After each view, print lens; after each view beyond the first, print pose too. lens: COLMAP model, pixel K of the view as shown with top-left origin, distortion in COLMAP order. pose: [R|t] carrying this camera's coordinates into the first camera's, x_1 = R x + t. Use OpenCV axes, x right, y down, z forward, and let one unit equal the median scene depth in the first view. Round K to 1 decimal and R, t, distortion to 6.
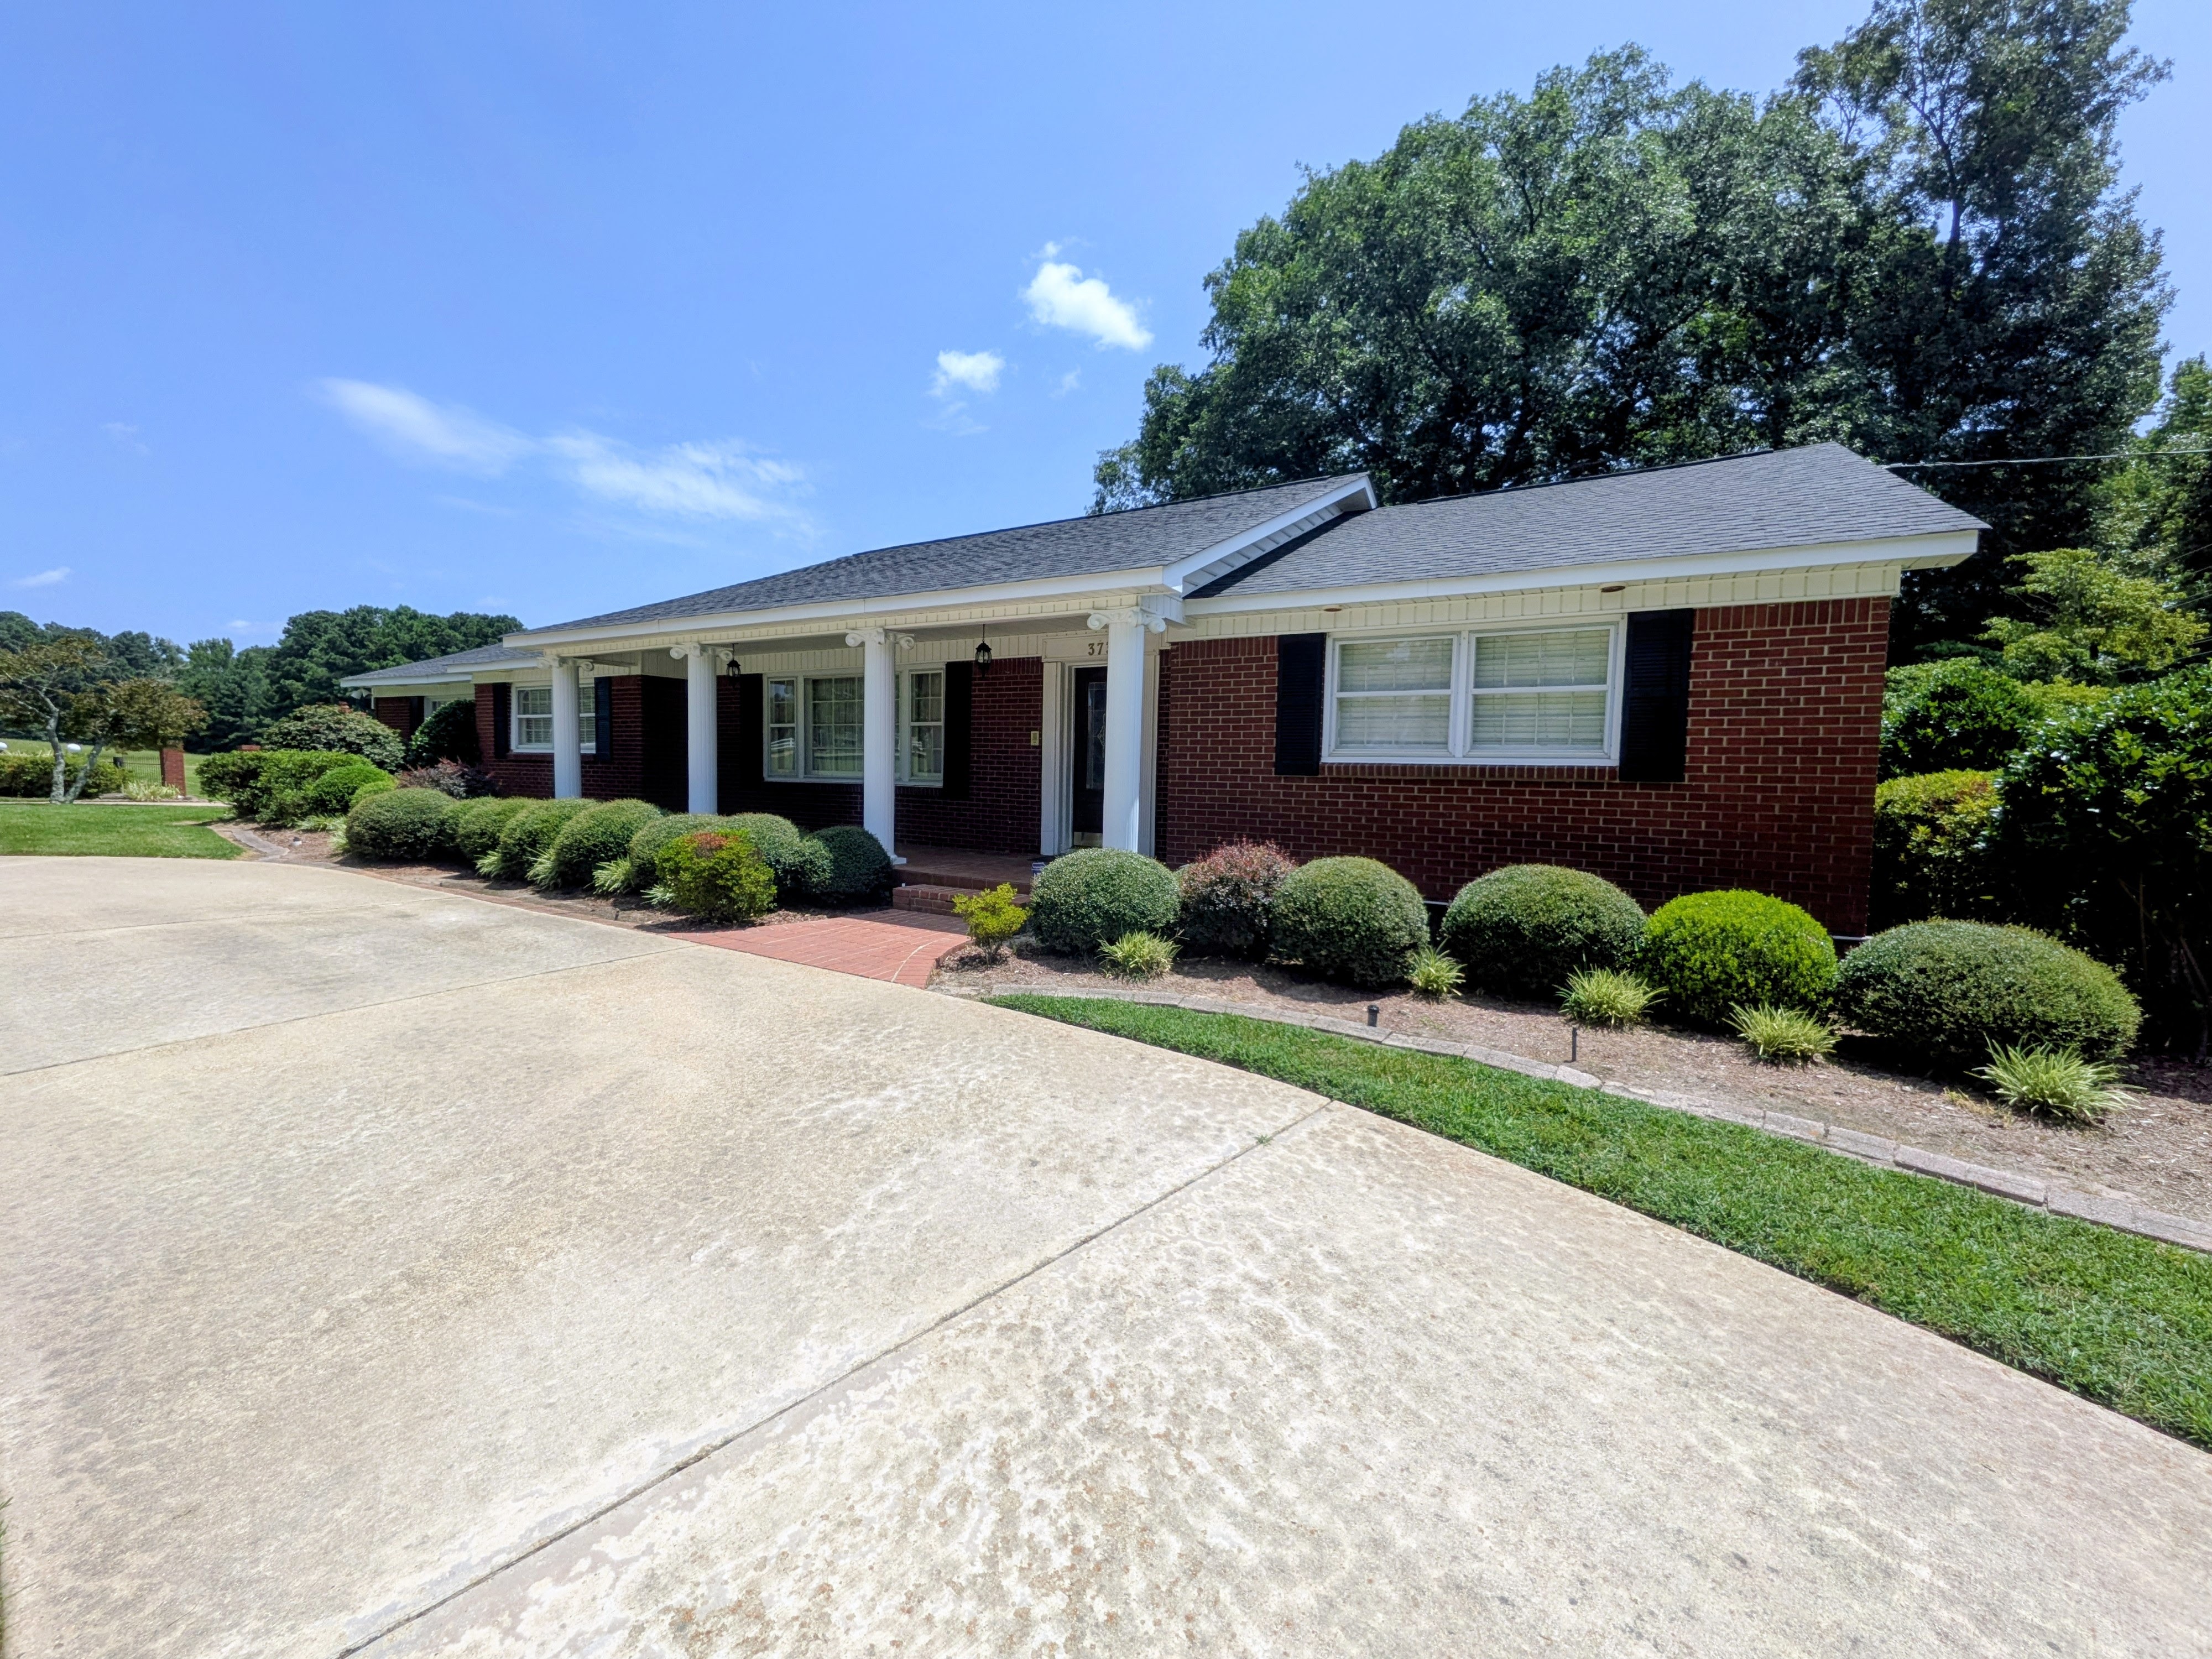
lens RADIAL K [[881.7, 0, 1106.0], [0, 881.7, 829.5], [0, 0, 1]] dist [0.012609, -0.005585]
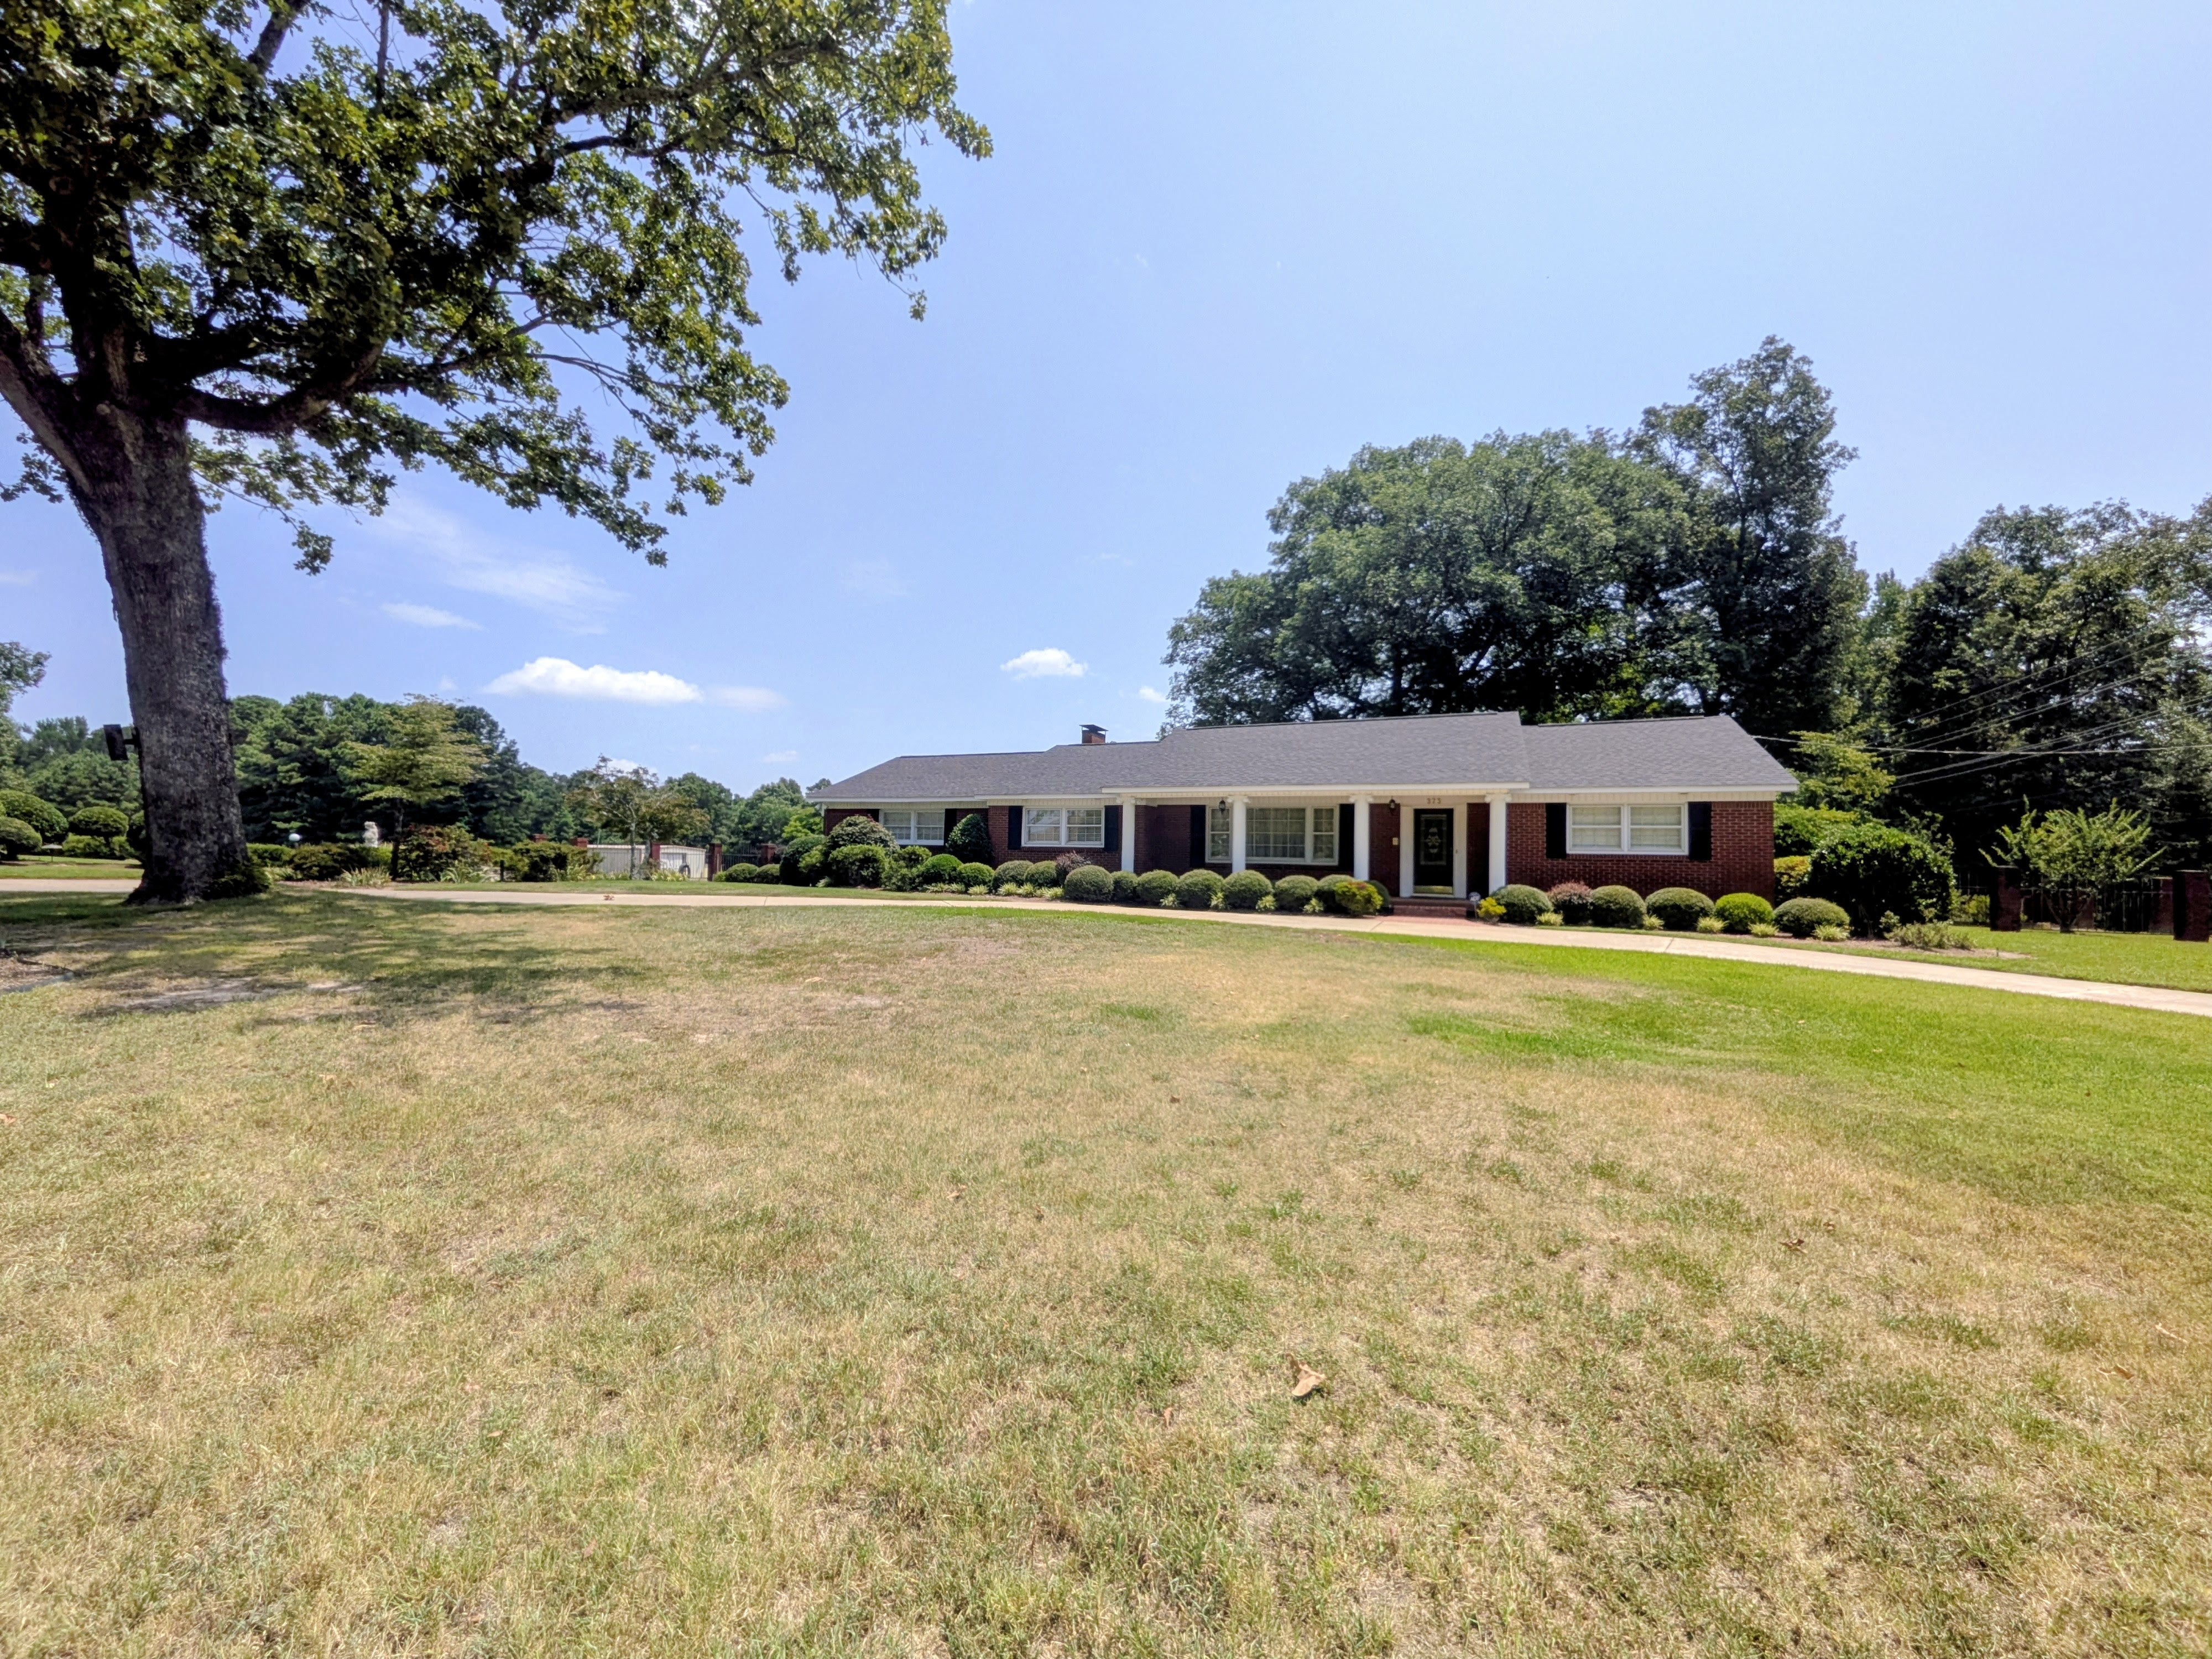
lens RADIAL K [[874.8, 0, 1108.9], [0, 874.8, 831.7], [0, 0, 1]] dist [0.010803, -0.003875]
pose [[0.991068, 0.003392, 0.133314, -1.396817], [0.009422, 0.995397, -0.095370, 0.090405], [-0.133024, 0.095775, 0.986474, -1.310984]]
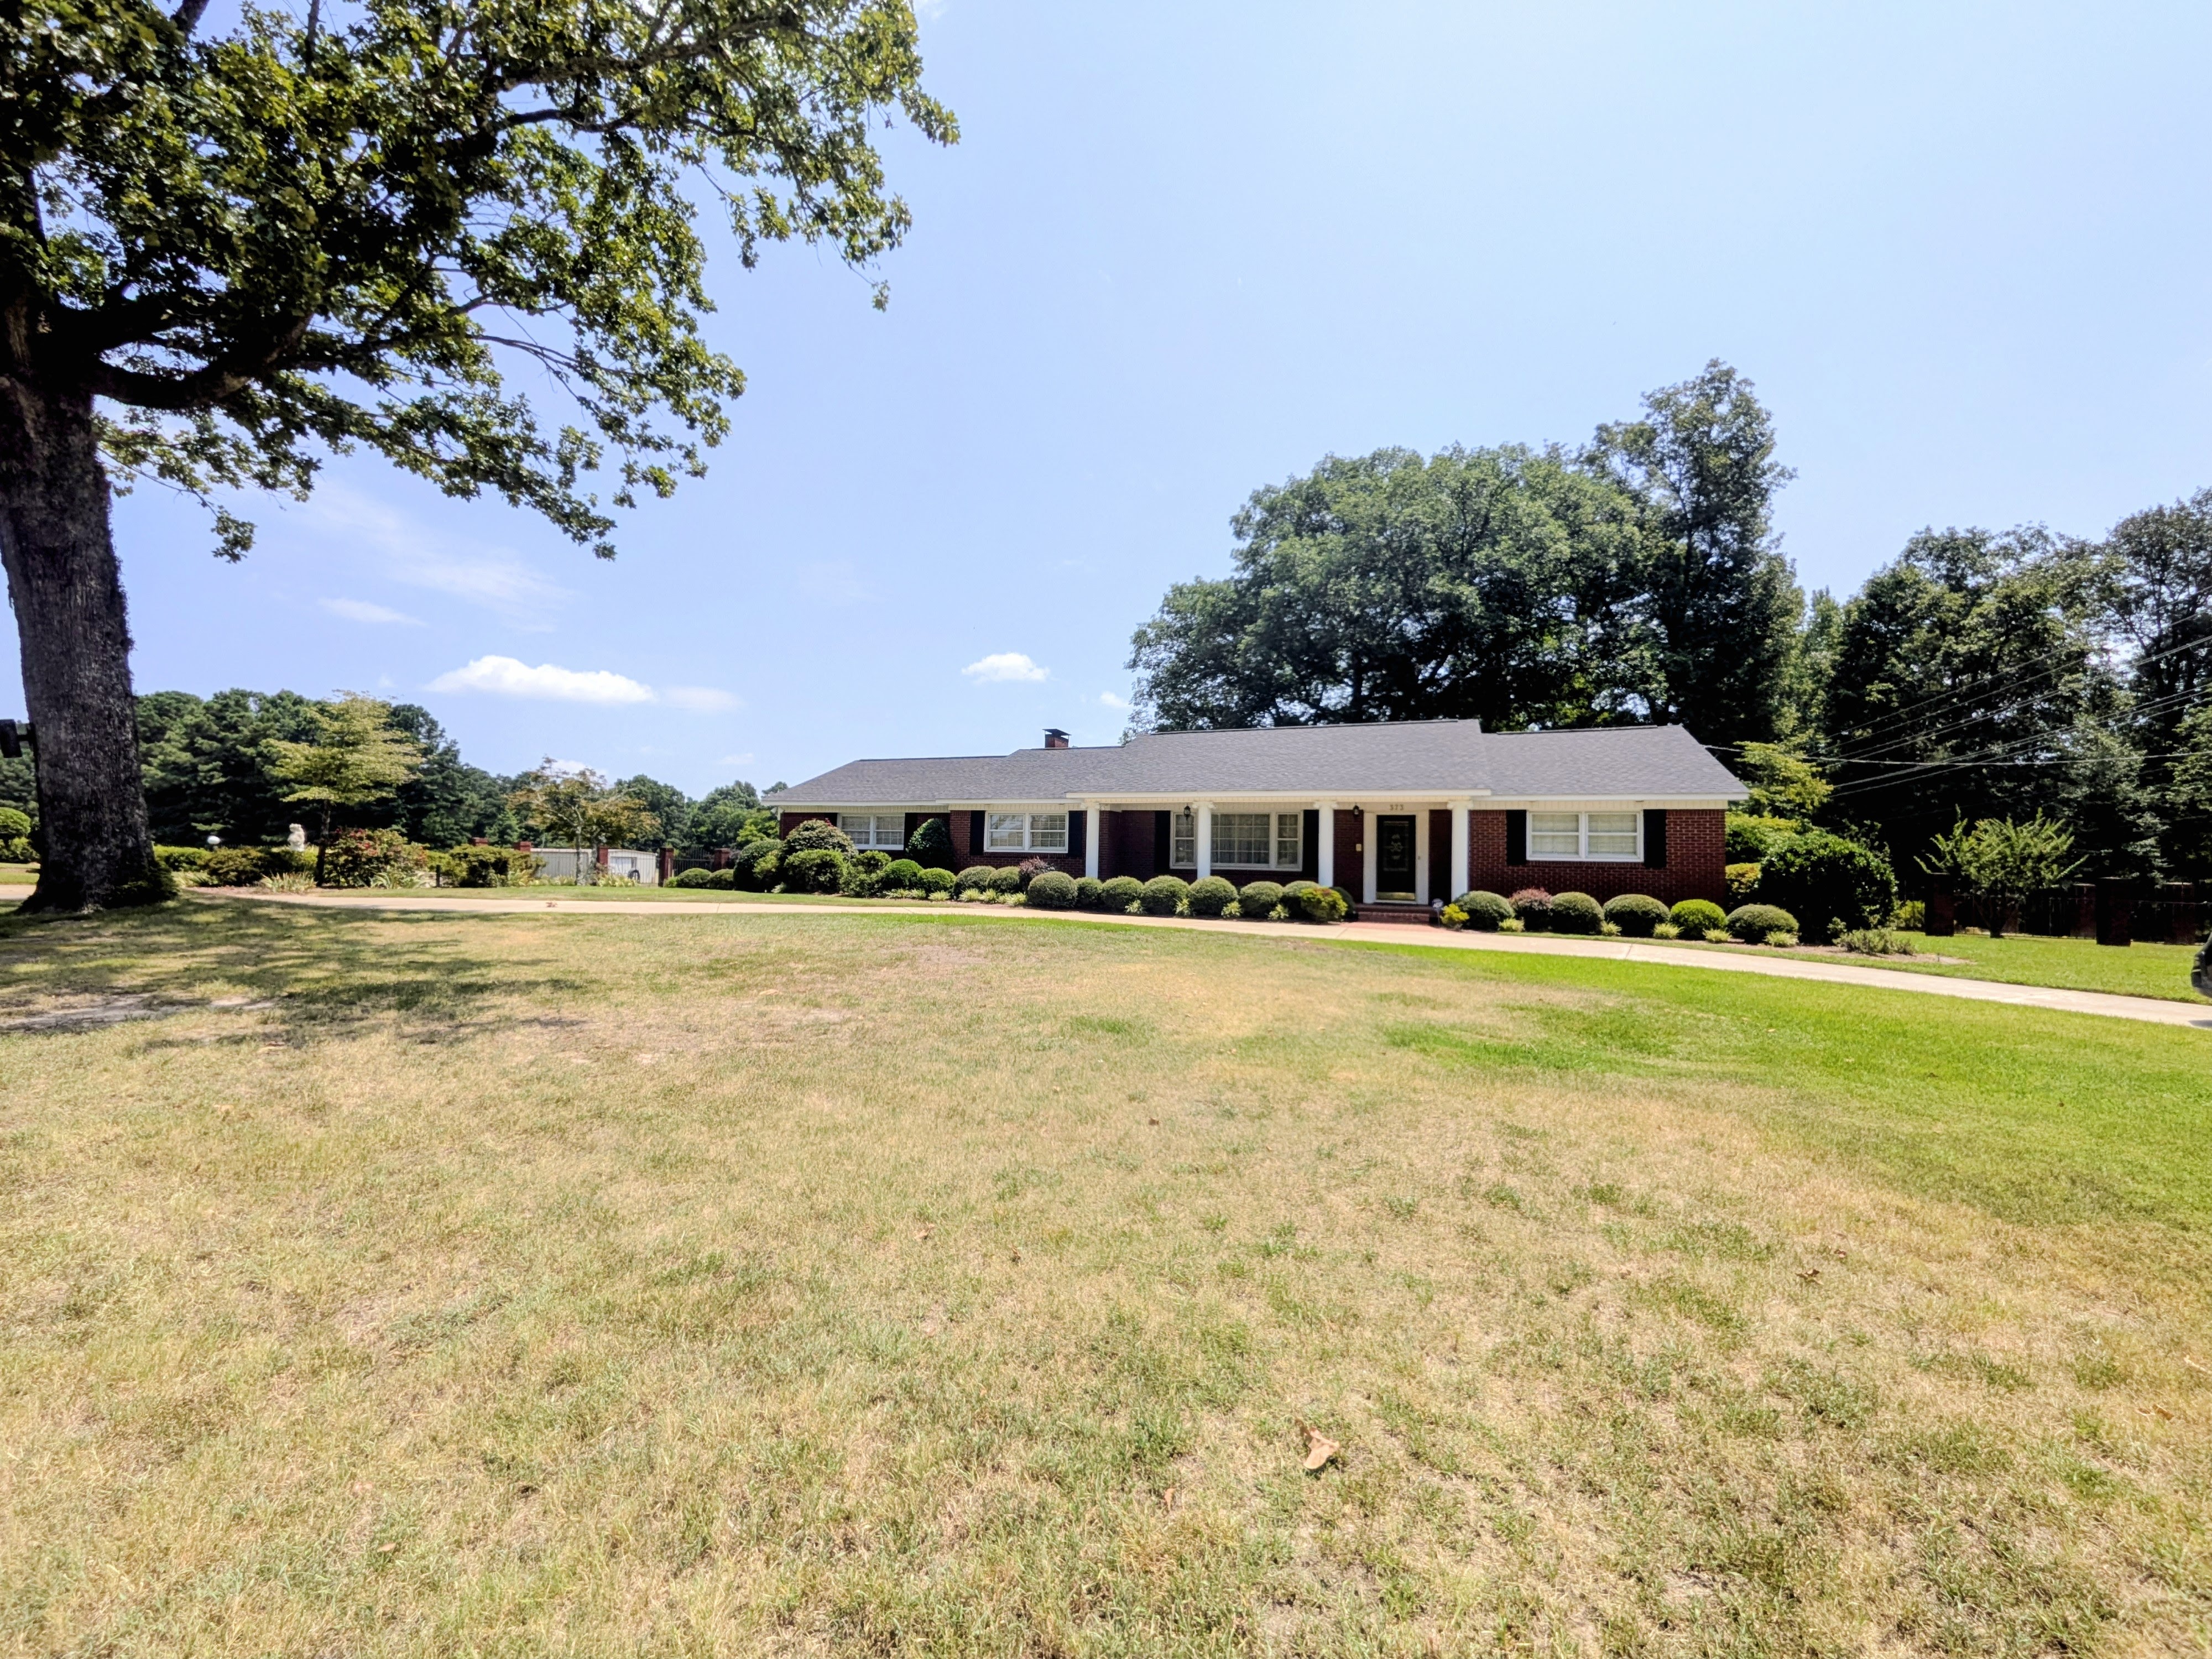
lens RADIAL K [[874.8, 0, 1108.9], [0, 874.8, 831.7], [0, 0, 1]] dist [0.010803, -0.003875]
pose [[0.984119, 0.007520, 0.177351, -1.402864], [0.010489, 0.994893, -0.100389, 0.085428], [-0.177201, 0.100655, 0.979014, -1.279849]]
